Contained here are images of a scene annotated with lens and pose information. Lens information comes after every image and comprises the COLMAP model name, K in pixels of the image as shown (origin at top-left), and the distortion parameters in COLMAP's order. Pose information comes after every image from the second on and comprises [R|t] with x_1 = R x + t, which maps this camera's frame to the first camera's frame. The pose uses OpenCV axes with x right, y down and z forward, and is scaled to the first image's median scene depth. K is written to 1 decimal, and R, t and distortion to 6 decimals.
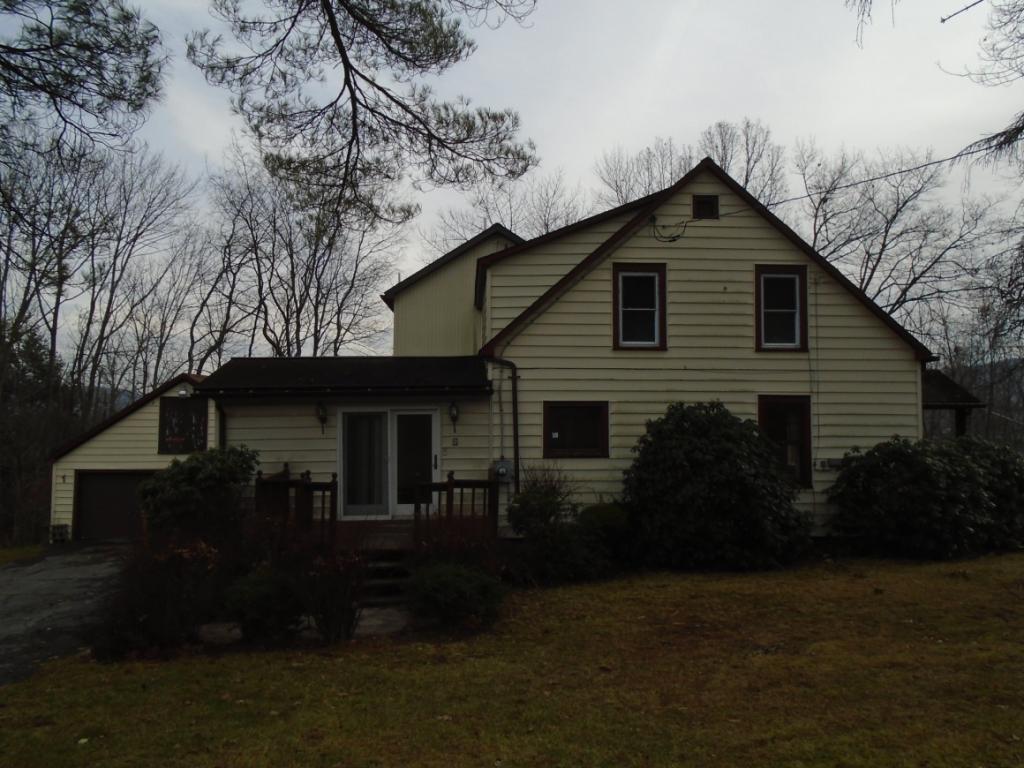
lens RADIAL K [[779.4, 0, 512.0], [0, 779.4, 384.0], [0, 0, 1]] dist [-0.017955, -0.000359]
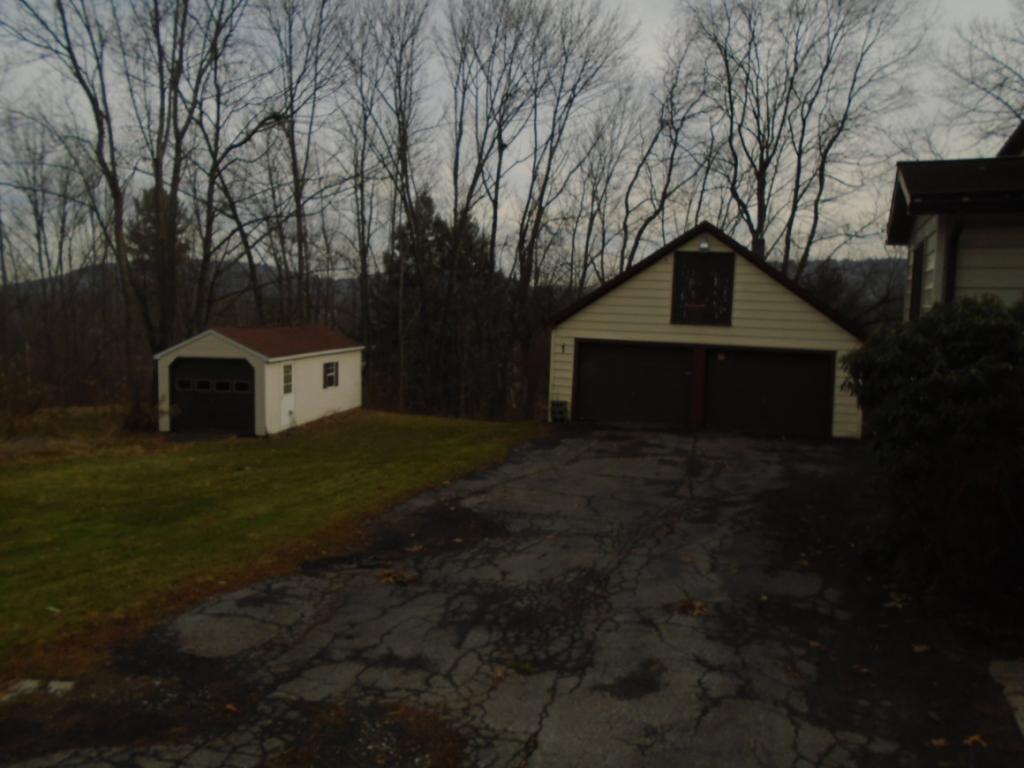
lens RADIAL K [[779.4, 0, 512.0], [0, 779.4, 384.0], [0, 0, 1]] dist [-0.017955, -0.000359]
pose [[0.894497, 0.071899, -0.441254, -0.389528], [-0.008630, 0.989576, 0.143751, 0.060892], [0.446990, -0.124777, 0.885794, 0.332875]]
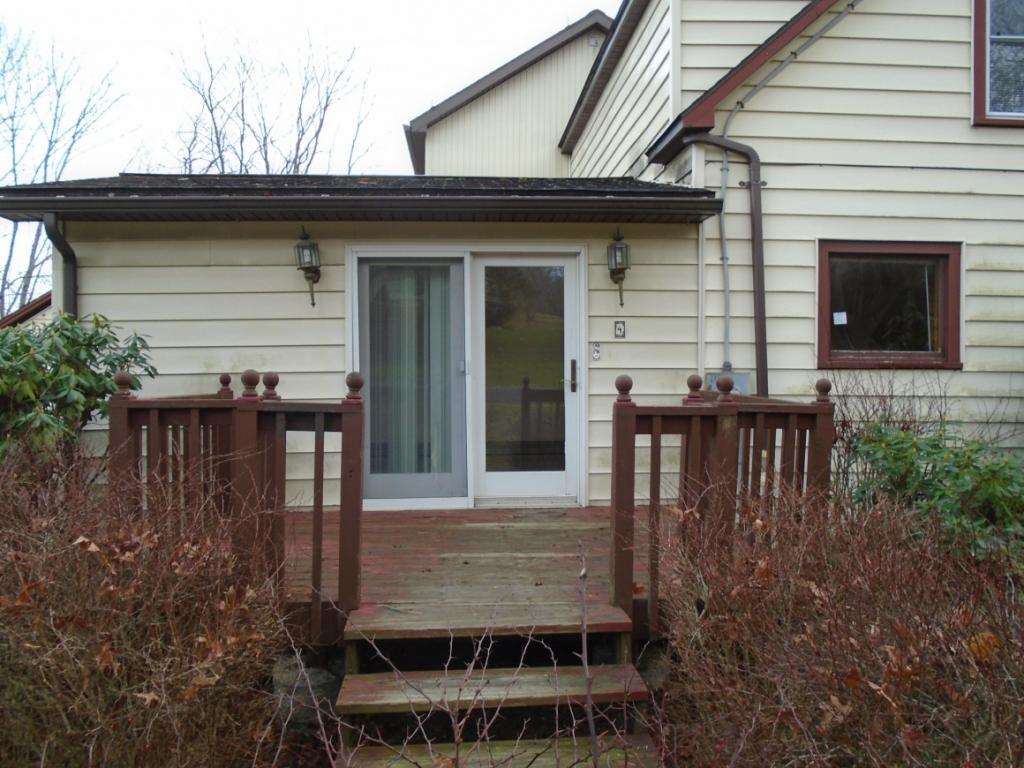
lens RADIAL K [[779.4, 0, 512.0], [0, 779.4, 384.0], [0, 0, 1]] dist [-0.017955, -0.000359]
pose [[0.999889, 0.007021, 0.013136, -0.136834], [-0.007761, 0.998336, 0.057132, 0.079433], [-0.012713, -0.057228, 0.998280, 0.562316]]
